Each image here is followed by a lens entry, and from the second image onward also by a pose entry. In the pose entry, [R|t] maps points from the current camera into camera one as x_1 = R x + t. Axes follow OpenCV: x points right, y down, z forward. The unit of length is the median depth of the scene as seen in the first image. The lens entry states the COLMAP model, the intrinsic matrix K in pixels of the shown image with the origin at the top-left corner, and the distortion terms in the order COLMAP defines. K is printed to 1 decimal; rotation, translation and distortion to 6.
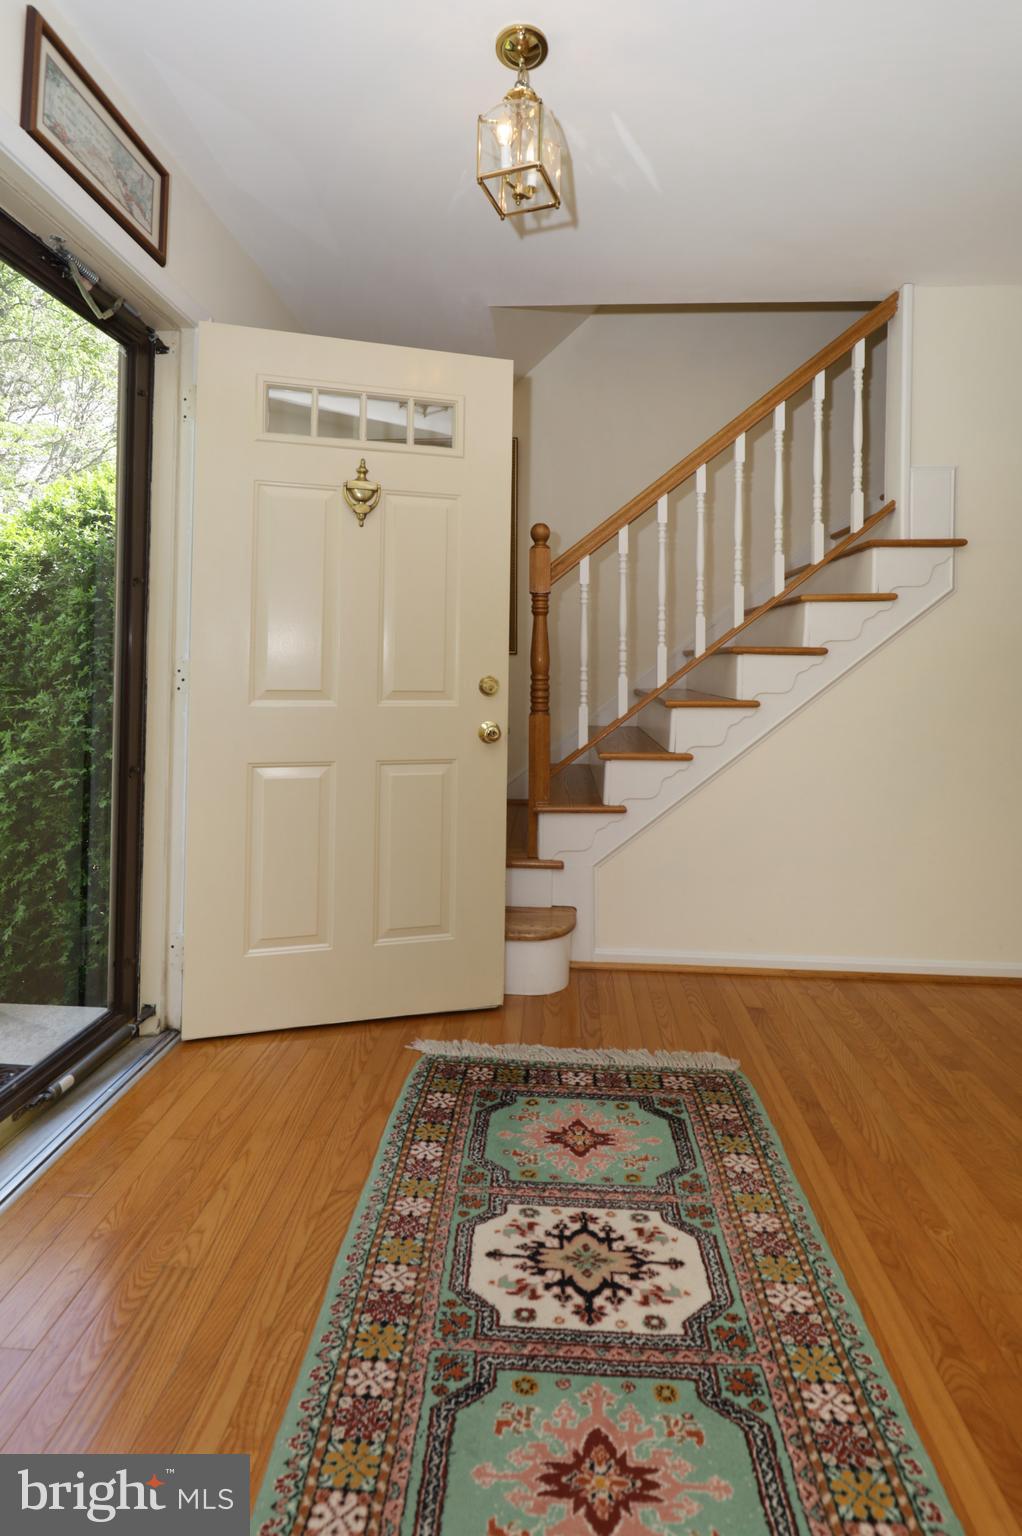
lens RADIAL K [[759.4, 0, 529.0], [0, 759.4, 766.2], [0, 0, 1]] dist [-0.000968, 0.000878]
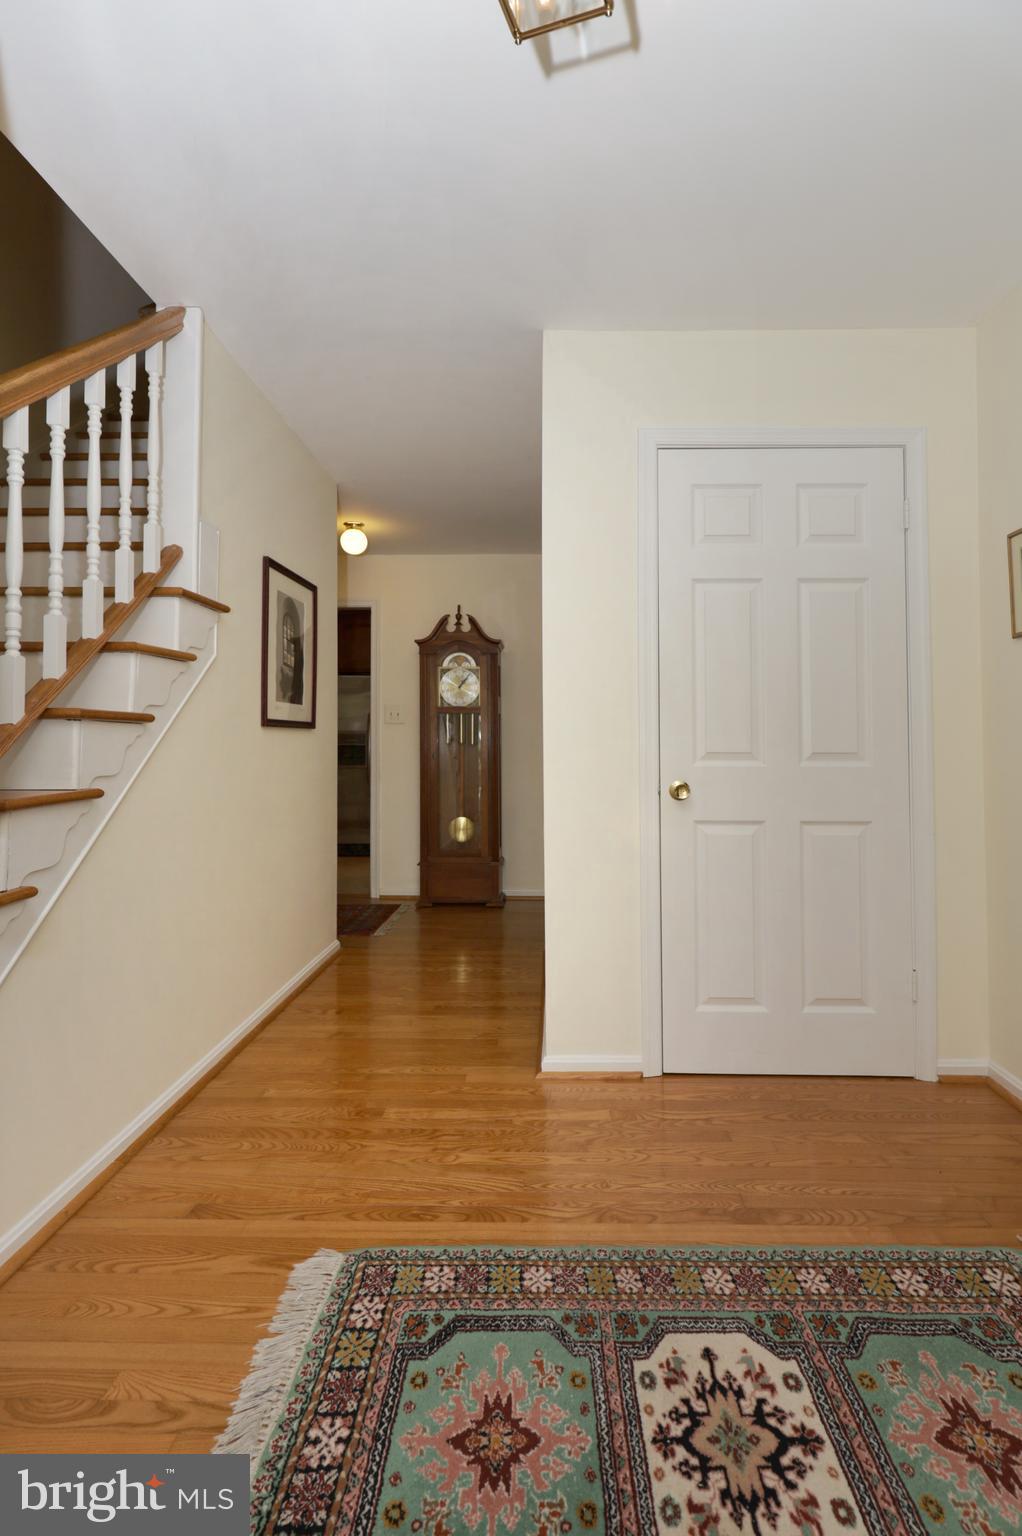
lens RADIAL K [[759.4, 0, 529.0], [0, 759.4, 766.2], [0, 0, 1]] dist [-0.000968, 0.000878]
pose [[-0.026125, -0.042330, 0.998762, -0.688405], [0.136413, 0.989606, 0.045510, -0.143497], [-0.990308, 0.137433, -0.020079, 1.088421]]
